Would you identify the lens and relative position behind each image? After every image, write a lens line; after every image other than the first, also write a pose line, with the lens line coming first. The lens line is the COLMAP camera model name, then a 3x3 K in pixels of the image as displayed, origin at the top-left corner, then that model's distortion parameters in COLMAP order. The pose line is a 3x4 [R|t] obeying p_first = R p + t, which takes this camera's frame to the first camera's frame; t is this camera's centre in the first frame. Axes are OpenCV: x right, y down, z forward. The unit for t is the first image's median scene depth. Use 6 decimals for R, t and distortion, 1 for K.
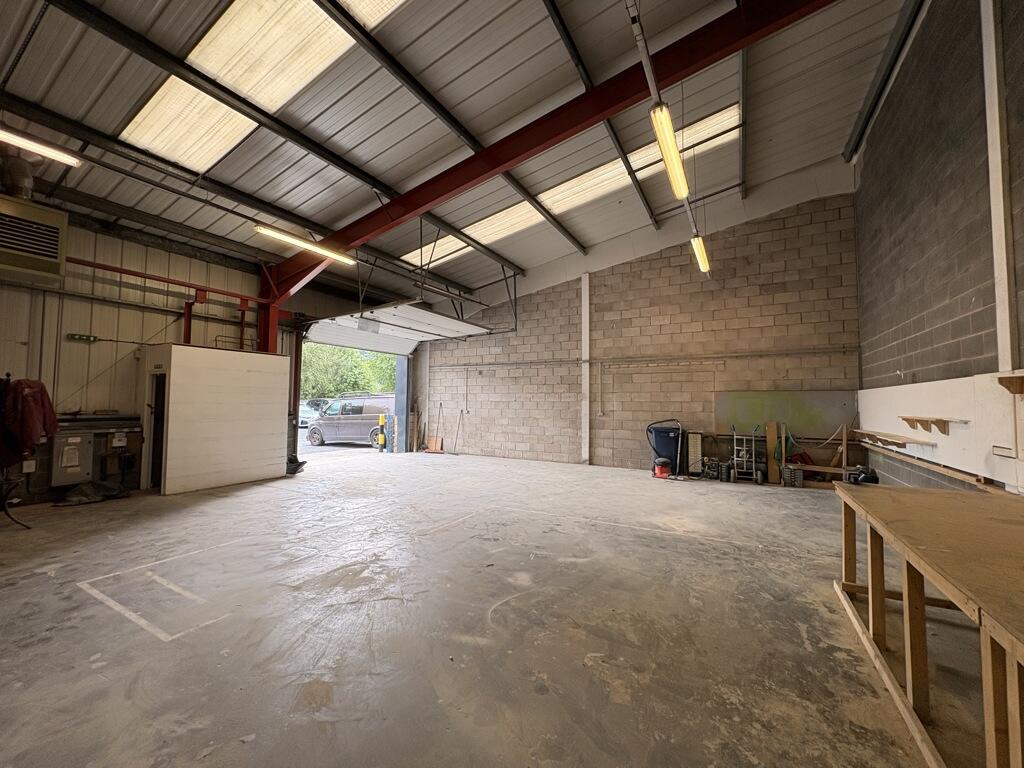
lens RADIAL K [[408.2, 0, 511.4], [0, 408.2, 384.3], [0, 0, 1]] dist [0.000496, 0.000375]
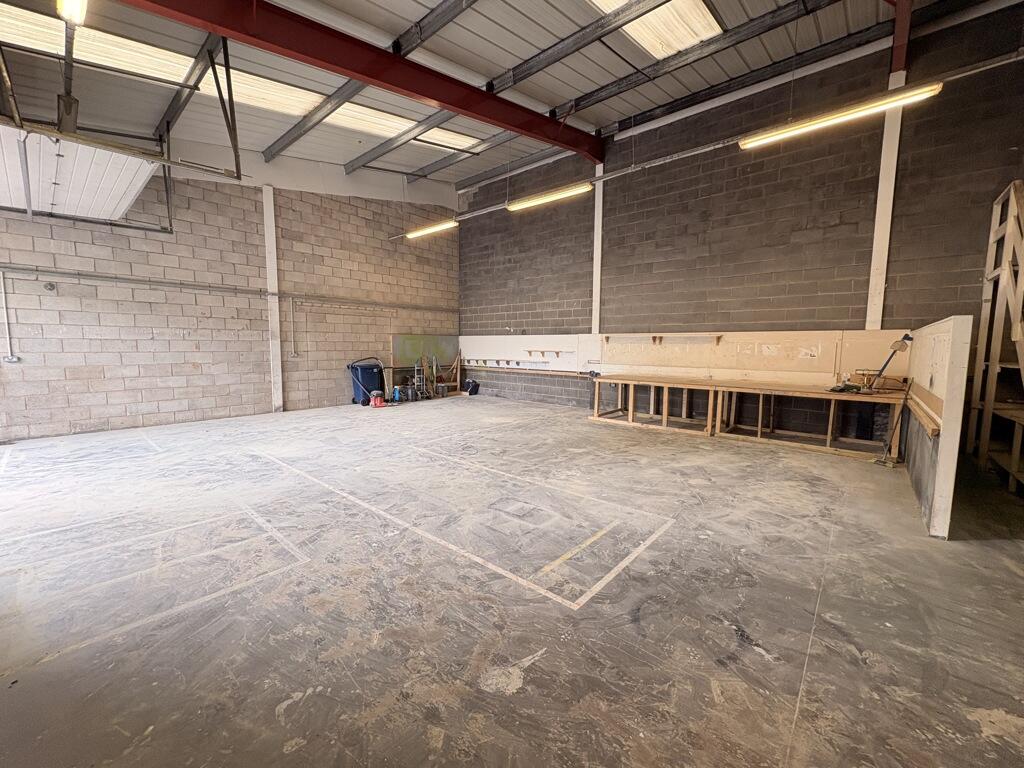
lens RADIAL K [[408.2, 0, 511.4], [0, 408.2, 384.3], [0, 0, 1]] dist [0.000496, 0.000375]
pose [[0.200163, -0.099717, 0.974675, -0.830362], [-0.051661, 0.992349, 0.112134, 0.014317], [-0.978400, -0.072798, 0.193480, 0.479869]]
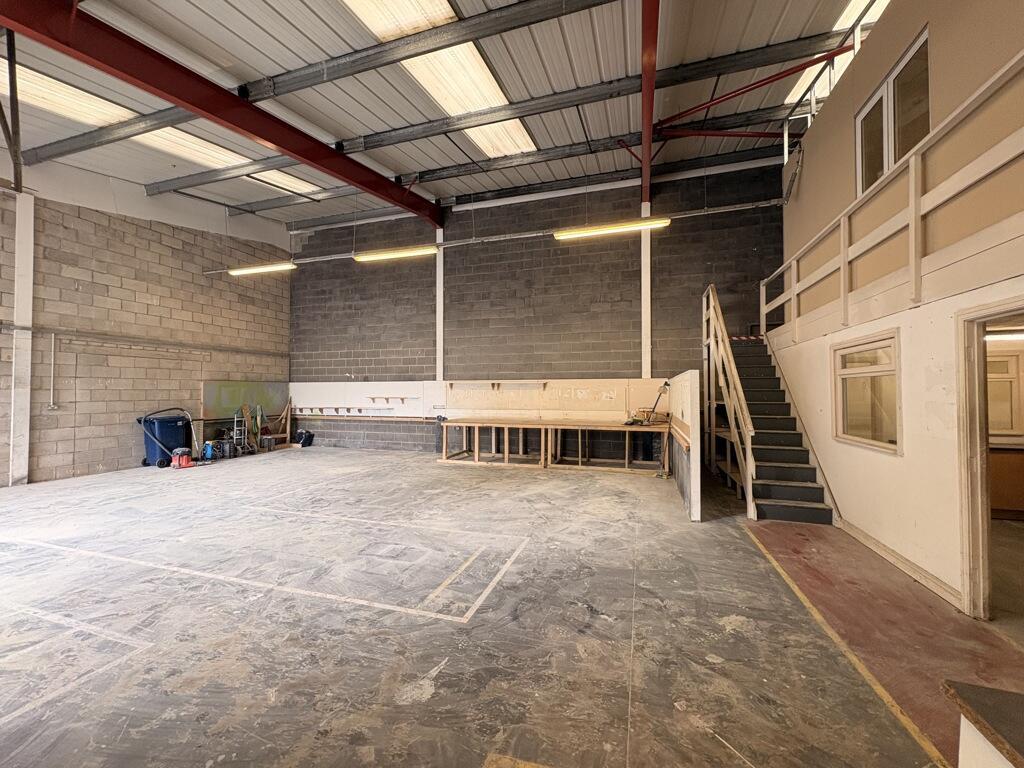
lens RADIAL K [[408.2, 0, 511.4], [0, 408.2, 384.3], [0, 0, 1]] dist [0.000496, 0.000375]
pose [[-0.203477, 0.010964, 0.979018, -0.896461], [-0.045883, 0.998732, -0.020721, 0.016599], [-0.978004, -0.049137, -0.202716, 0.526219]]
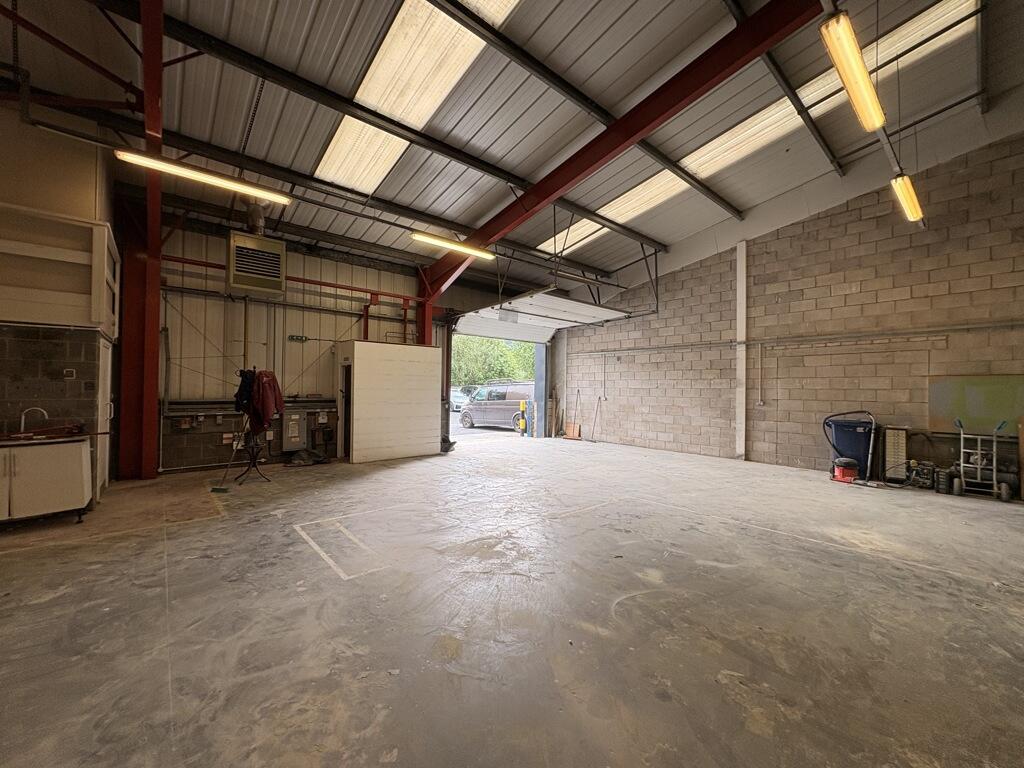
lens RADIAL K [[408.2, 0, 511.4], [0, 408.2, 384.3], [0, 0, 1]] dist [0.000496, 0.000375]
pose [[0.941151, -0.000708, -0.337985, 0.019329], [0.011439, 0.999492, 0.029758, 0.001221], [0.337792, -0.031873, 0.940681, 0.008168]]
